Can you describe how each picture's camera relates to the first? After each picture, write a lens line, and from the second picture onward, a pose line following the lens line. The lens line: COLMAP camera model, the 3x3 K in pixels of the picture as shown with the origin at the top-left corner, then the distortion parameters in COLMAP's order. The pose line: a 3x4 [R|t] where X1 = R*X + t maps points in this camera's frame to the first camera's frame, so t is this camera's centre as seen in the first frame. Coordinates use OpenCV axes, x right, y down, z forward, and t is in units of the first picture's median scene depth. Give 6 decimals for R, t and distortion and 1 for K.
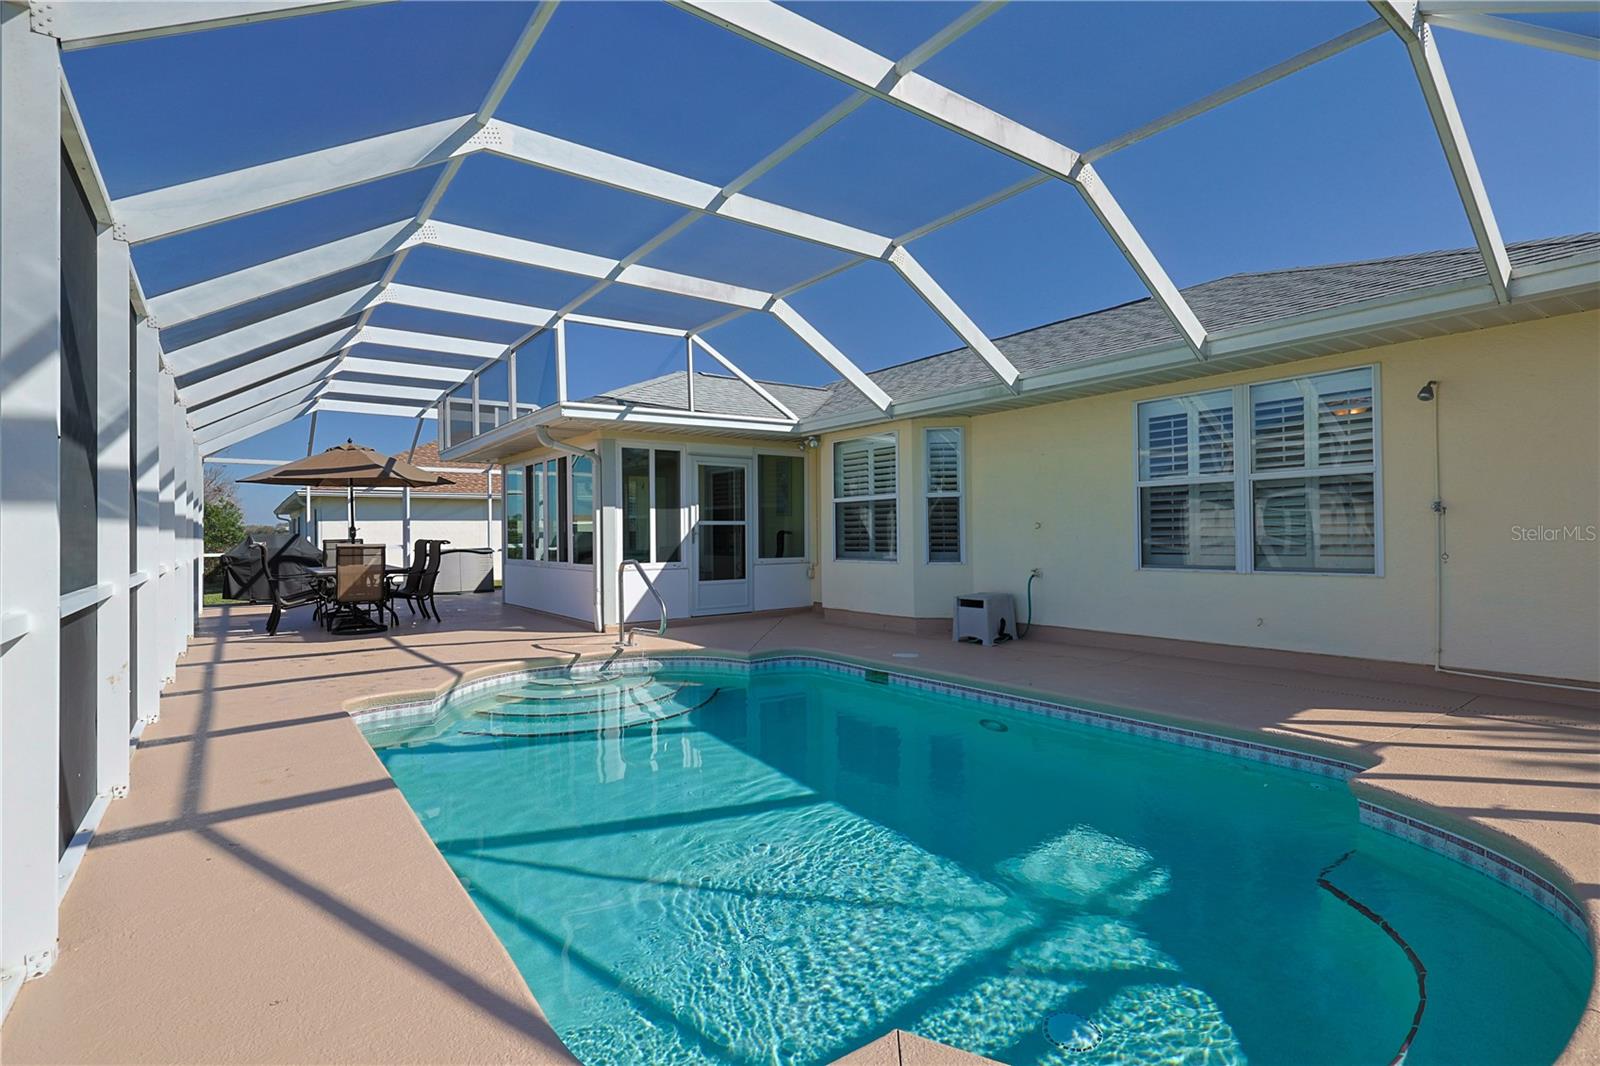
lens RADIAL K [[784.6, 0, 819.6], [0, 784.6, 532.4], [0, 0, 1]] dist [0.010969, 0.000882]
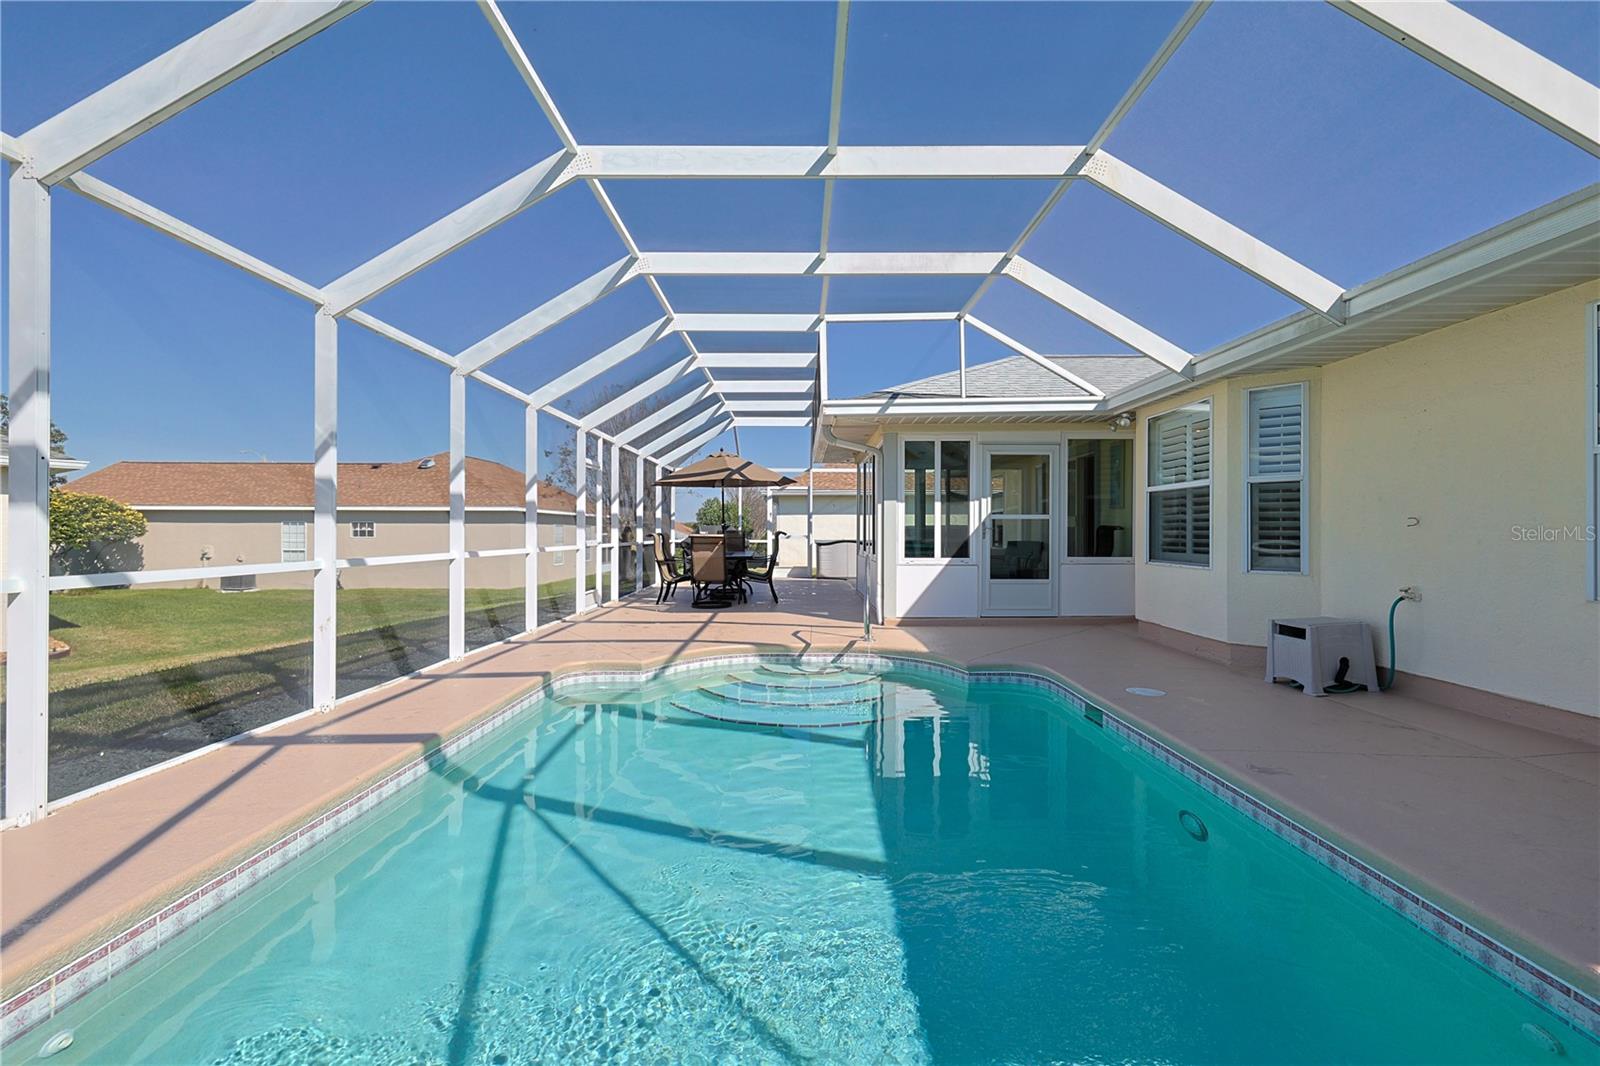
lens RADIAL K [[738.2, 0, 804.0], [0, 738.2, 533.6], [0, 0, 1]] dist [0.002555, 0.000572]
pose [[0.791084, 0.014525, -0.611535, 0.231942], [-0.007242, 0.999870, 0.014380, -0.003515], [0.611665, -0.006947, 0.791087, 0.191027]]
